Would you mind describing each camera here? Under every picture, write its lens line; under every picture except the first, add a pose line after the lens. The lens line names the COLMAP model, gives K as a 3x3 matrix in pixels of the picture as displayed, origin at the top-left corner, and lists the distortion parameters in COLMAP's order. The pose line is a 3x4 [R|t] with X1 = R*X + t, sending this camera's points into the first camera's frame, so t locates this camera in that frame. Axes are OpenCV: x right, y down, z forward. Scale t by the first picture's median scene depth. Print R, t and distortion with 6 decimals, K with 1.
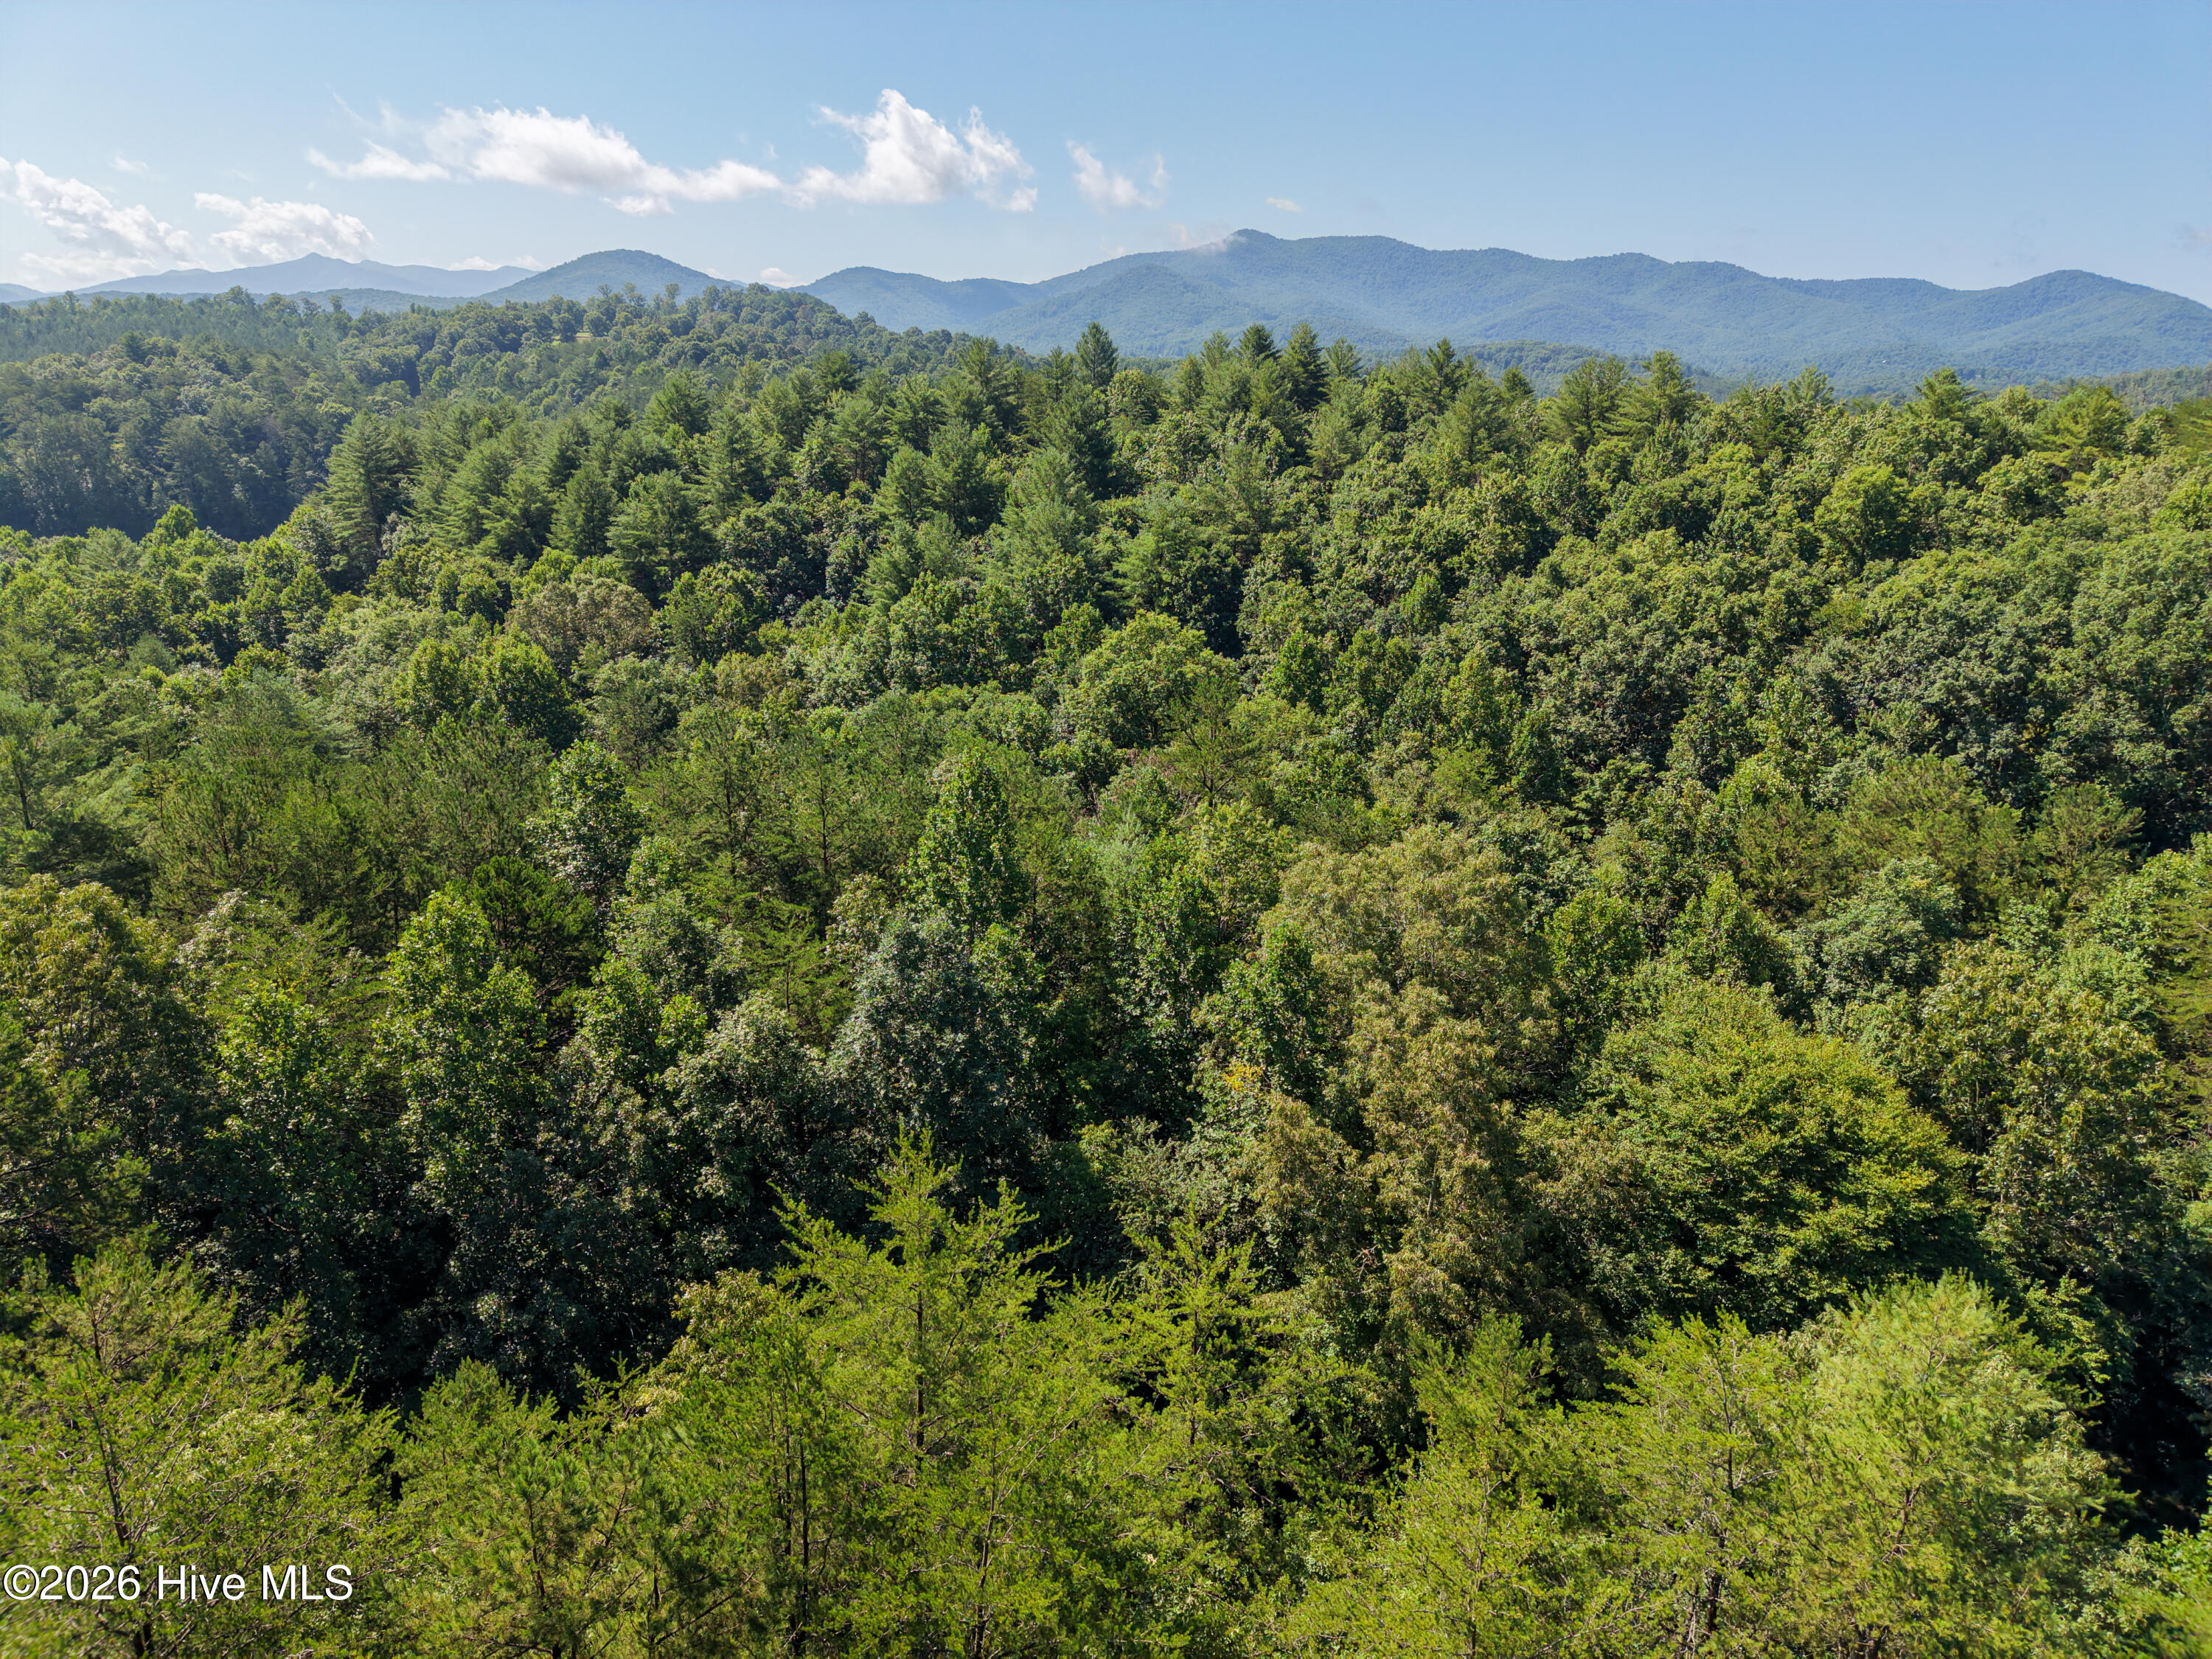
lens RADIAL K [[1462.1, 0, 1100.6], [0, 1462.1, 824.9], [0, 0, 1]] dist [0.030600, -0.031932]
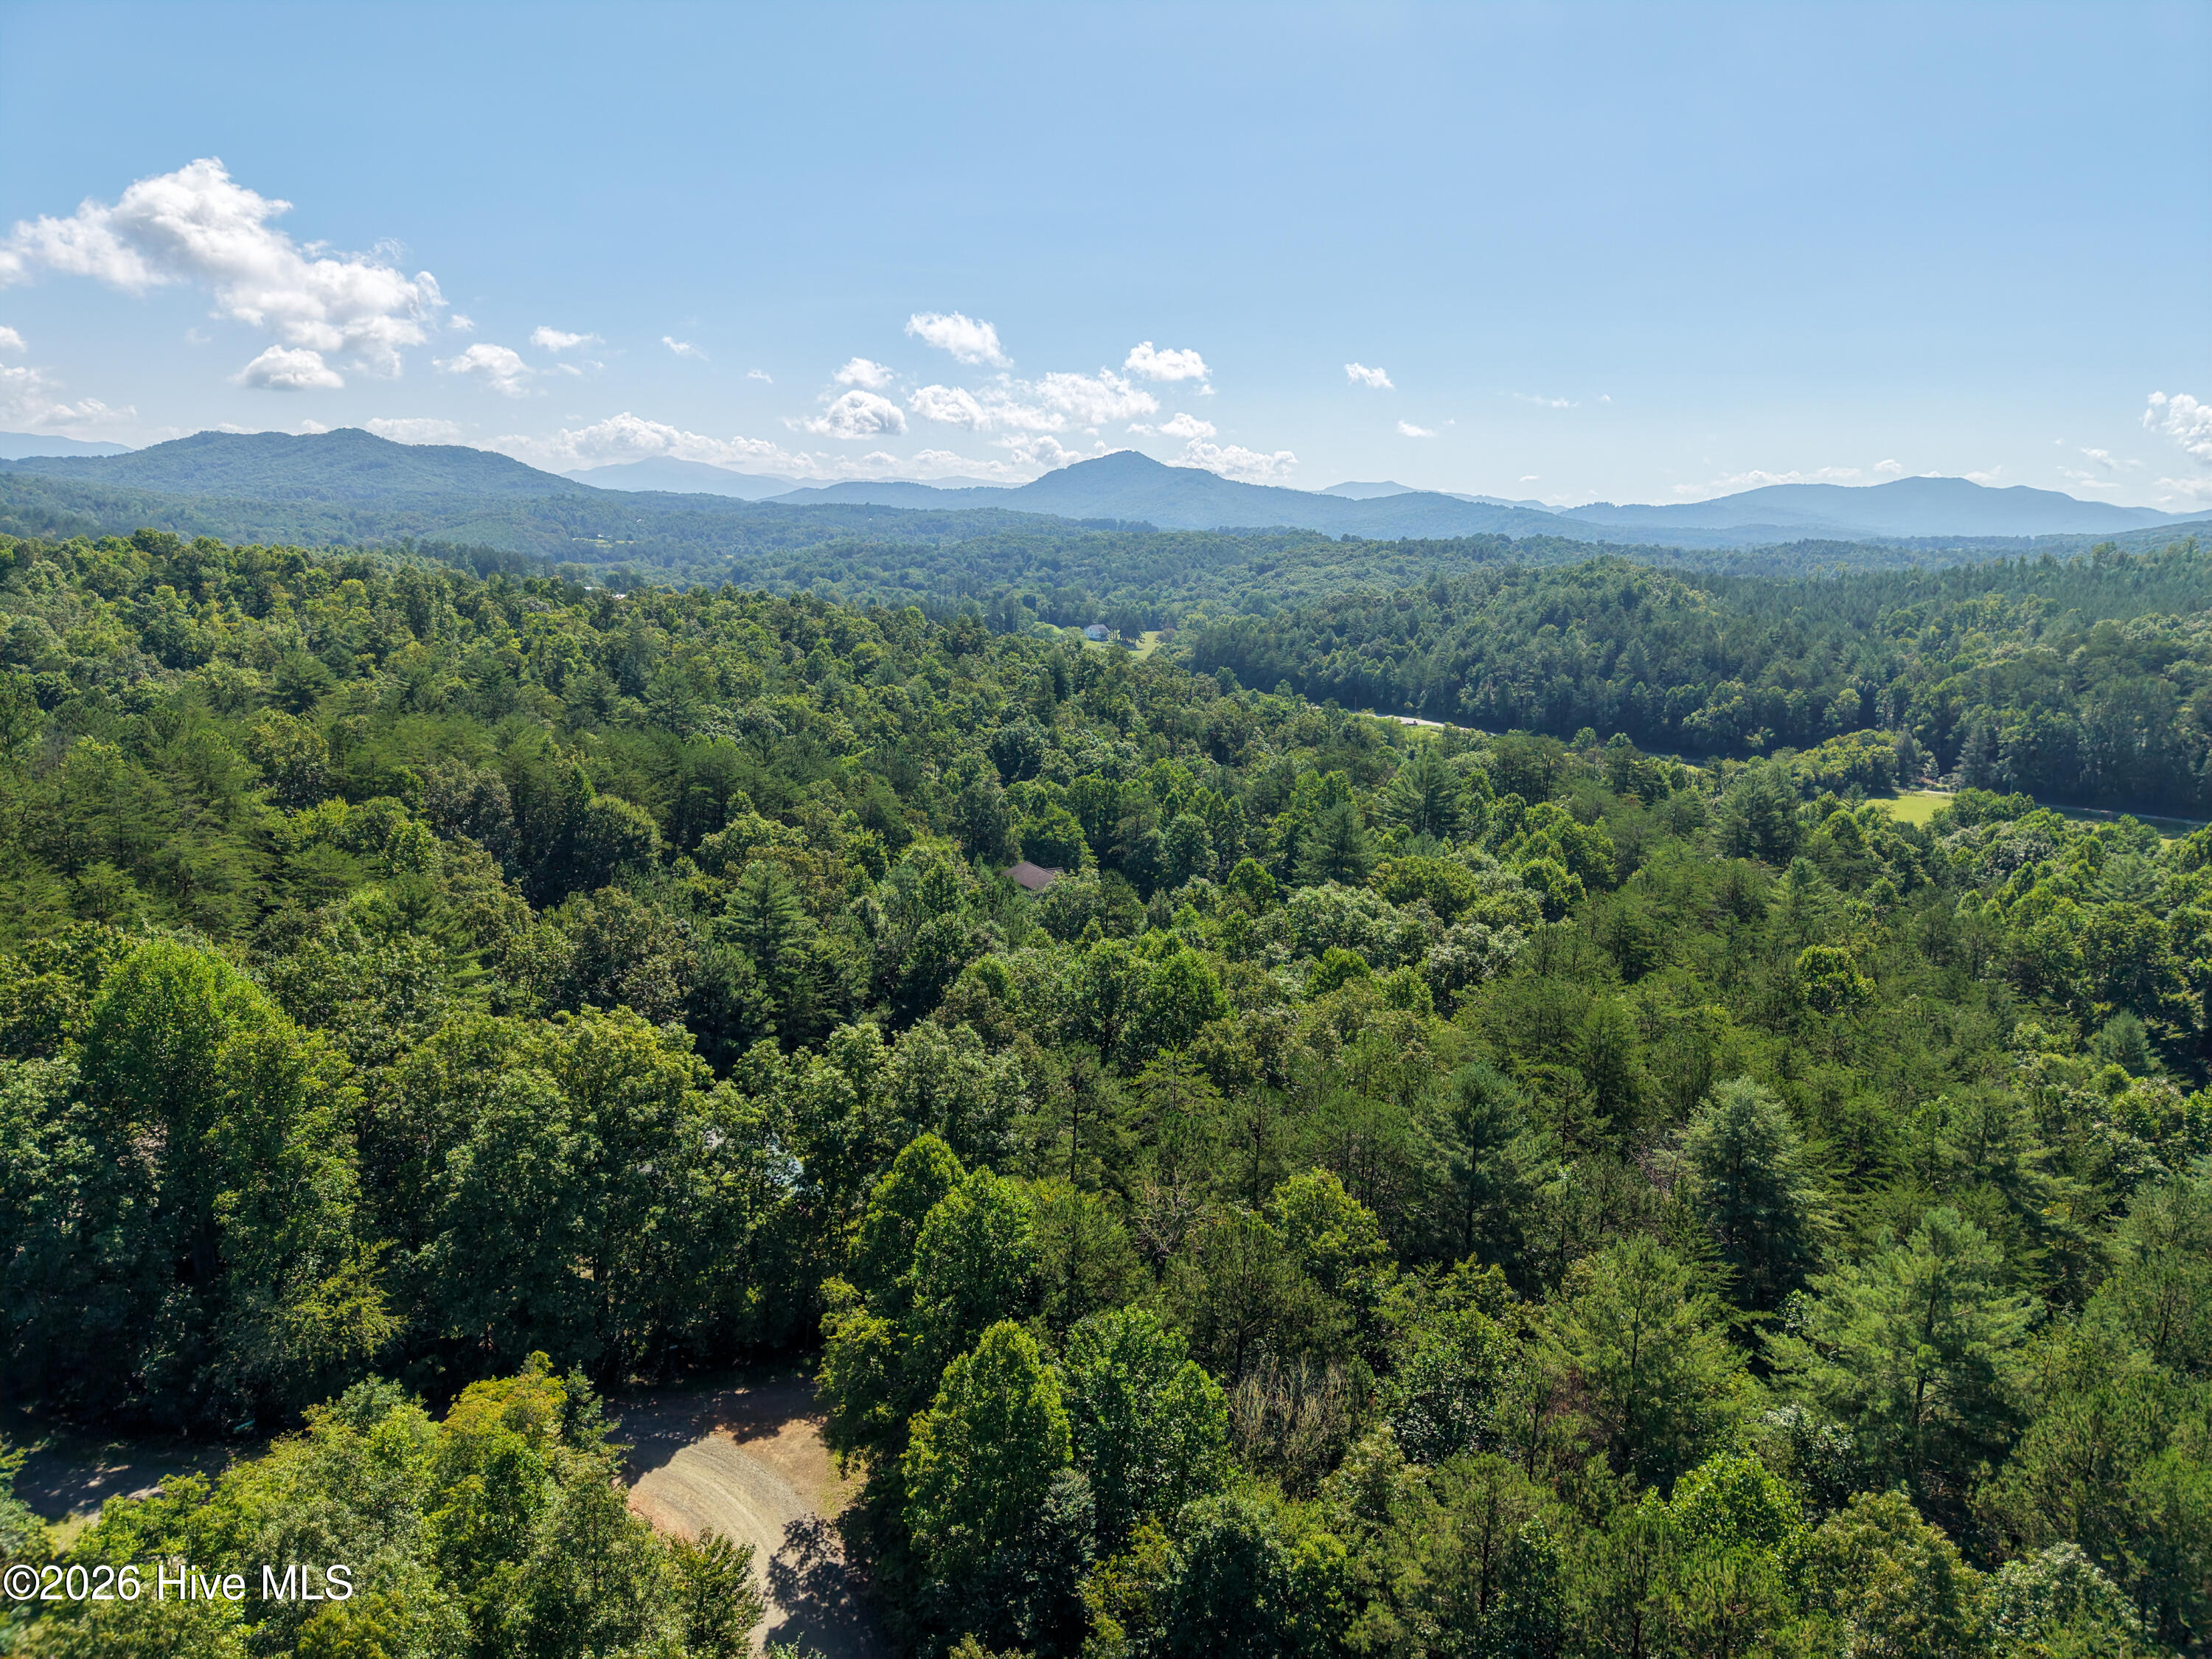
lens RADIAL K [[1462.1, 0, 1112.8], [0, 1462.1, 833.6], [0, 0, 1]] dist [0.030600, -0.031932]
pose [[0.356437, 0.169614, -0.918795, 0.003536], [-0.289153, 0.955131, 0.064148, -0.102885], [0.888450, 0.242808, 0.389488, -0.028061]]
